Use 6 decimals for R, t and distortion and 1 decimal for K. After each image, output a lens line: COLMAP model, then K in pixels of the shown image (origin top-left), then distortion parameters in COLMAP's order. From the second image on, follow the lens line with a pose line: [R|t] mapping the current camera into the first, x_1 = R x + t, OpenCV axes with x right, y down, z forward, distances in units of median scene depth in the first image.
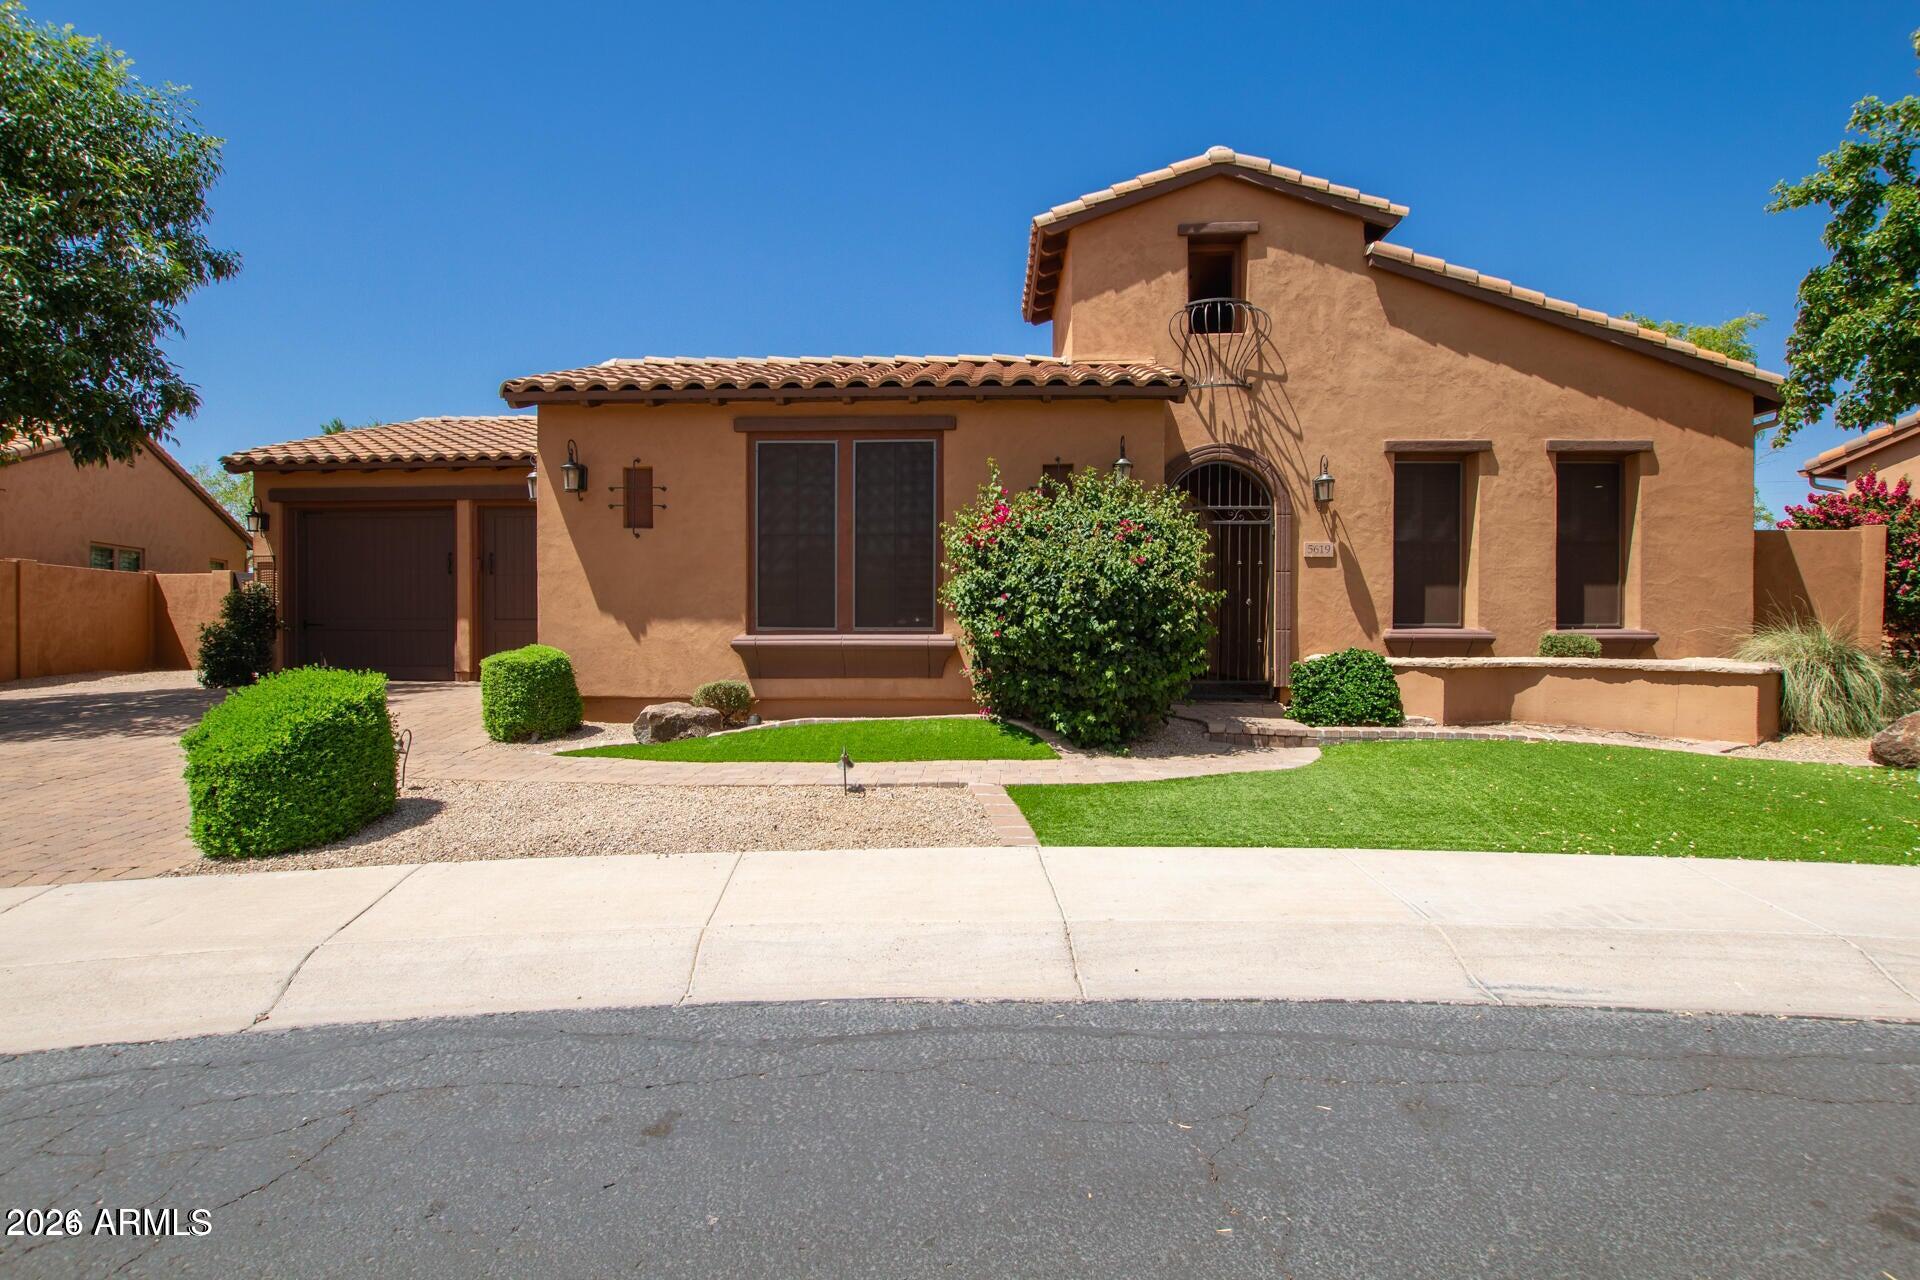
lens RADIAL K [[908.5, 0, 960.0], [0, 908.5, 640.0], [0, 0, 1]] dist [-0.011150, -0.001053]
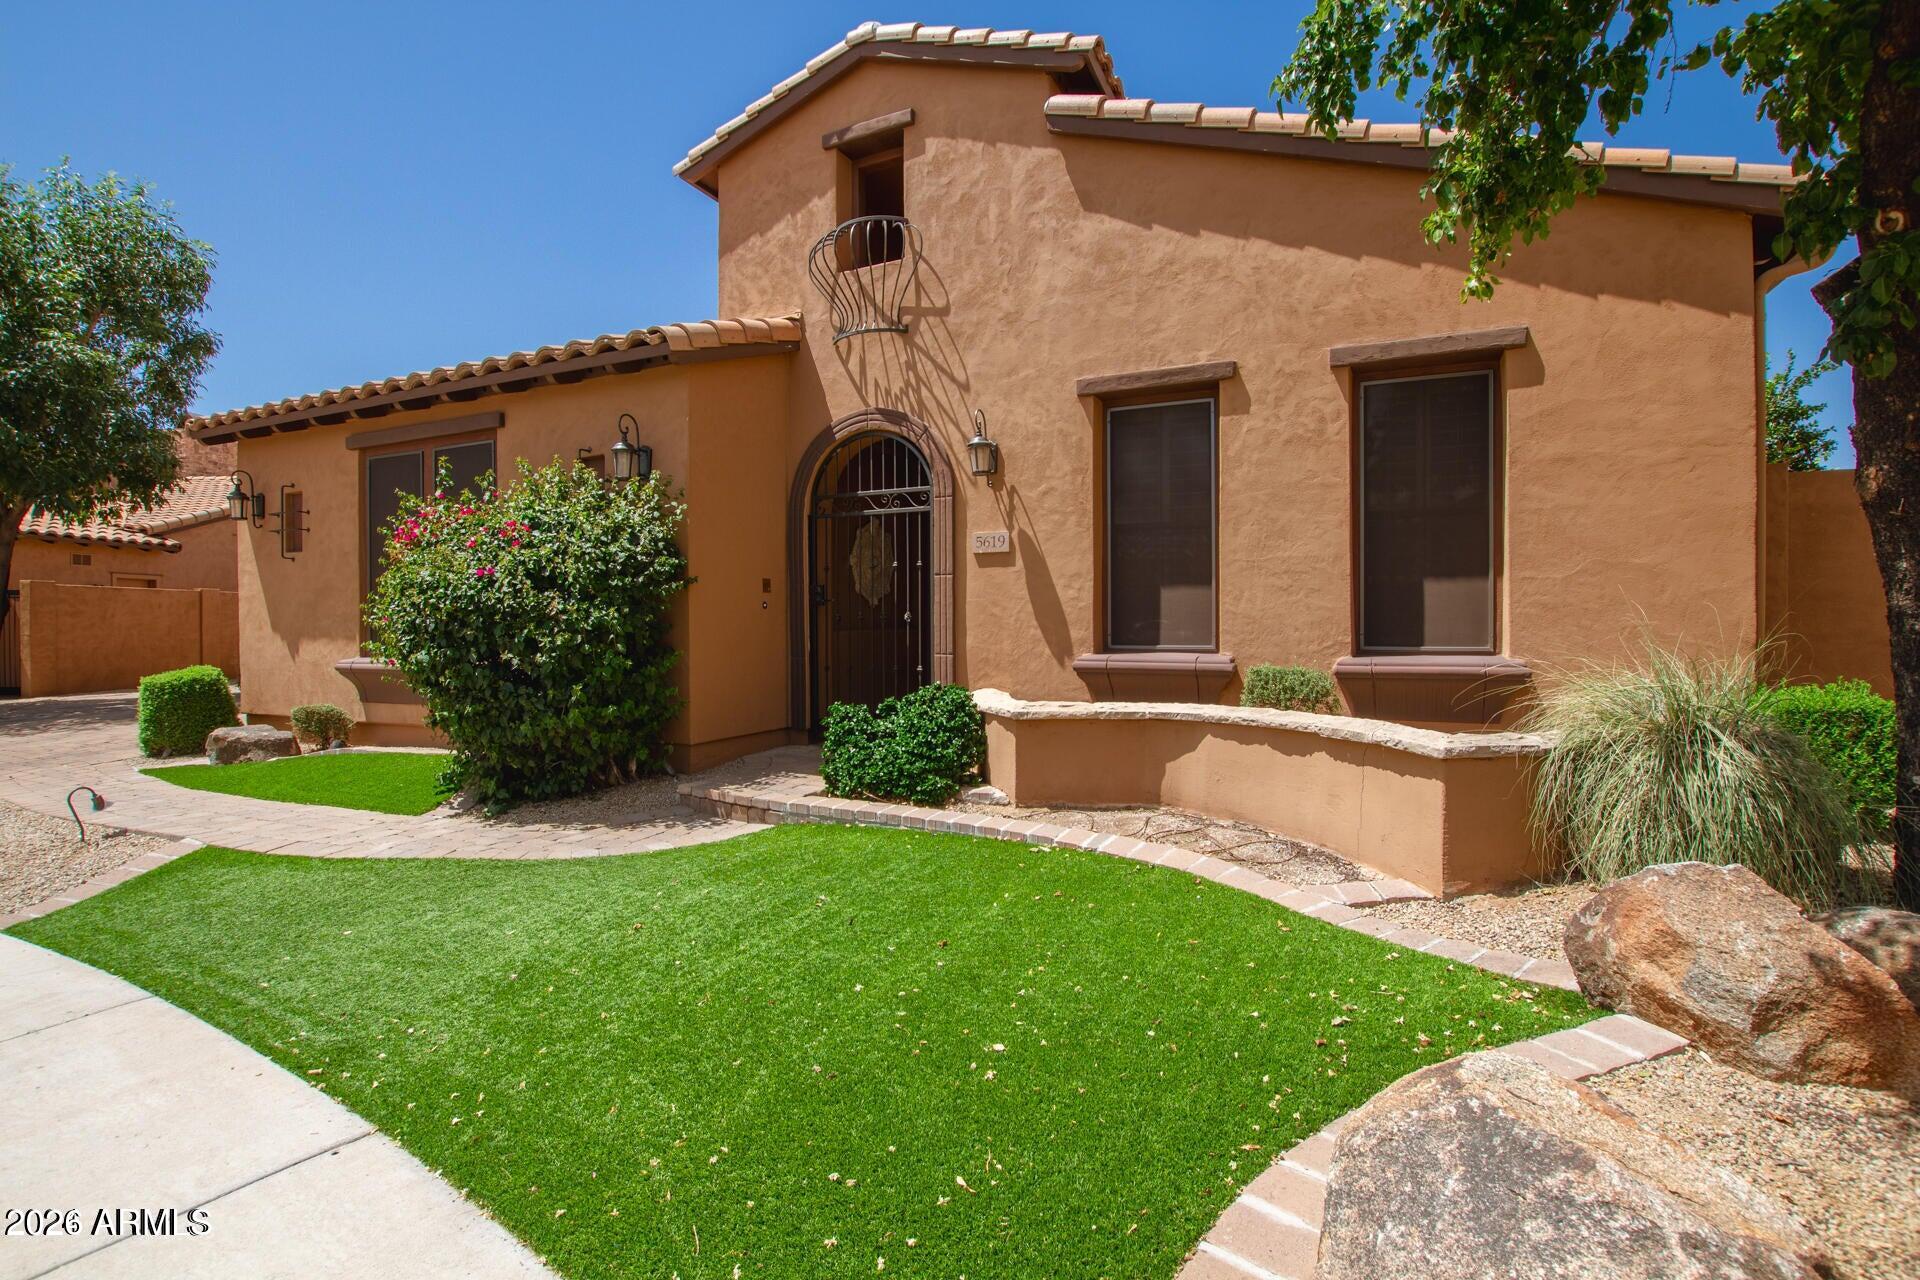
lens RADIAL K [[900.8, 0, 960.0], [0, 900.8, 640.0], [0, 0, 1]] dist [-0.021616, 0.000874]
pose [[0.917203, 0.001138, -0.398420, 0.658694], [-0.001770, 0.999998, -0.001219, -0.021493], [0.398417, 0.001823, 0.917202, 0.337701]]
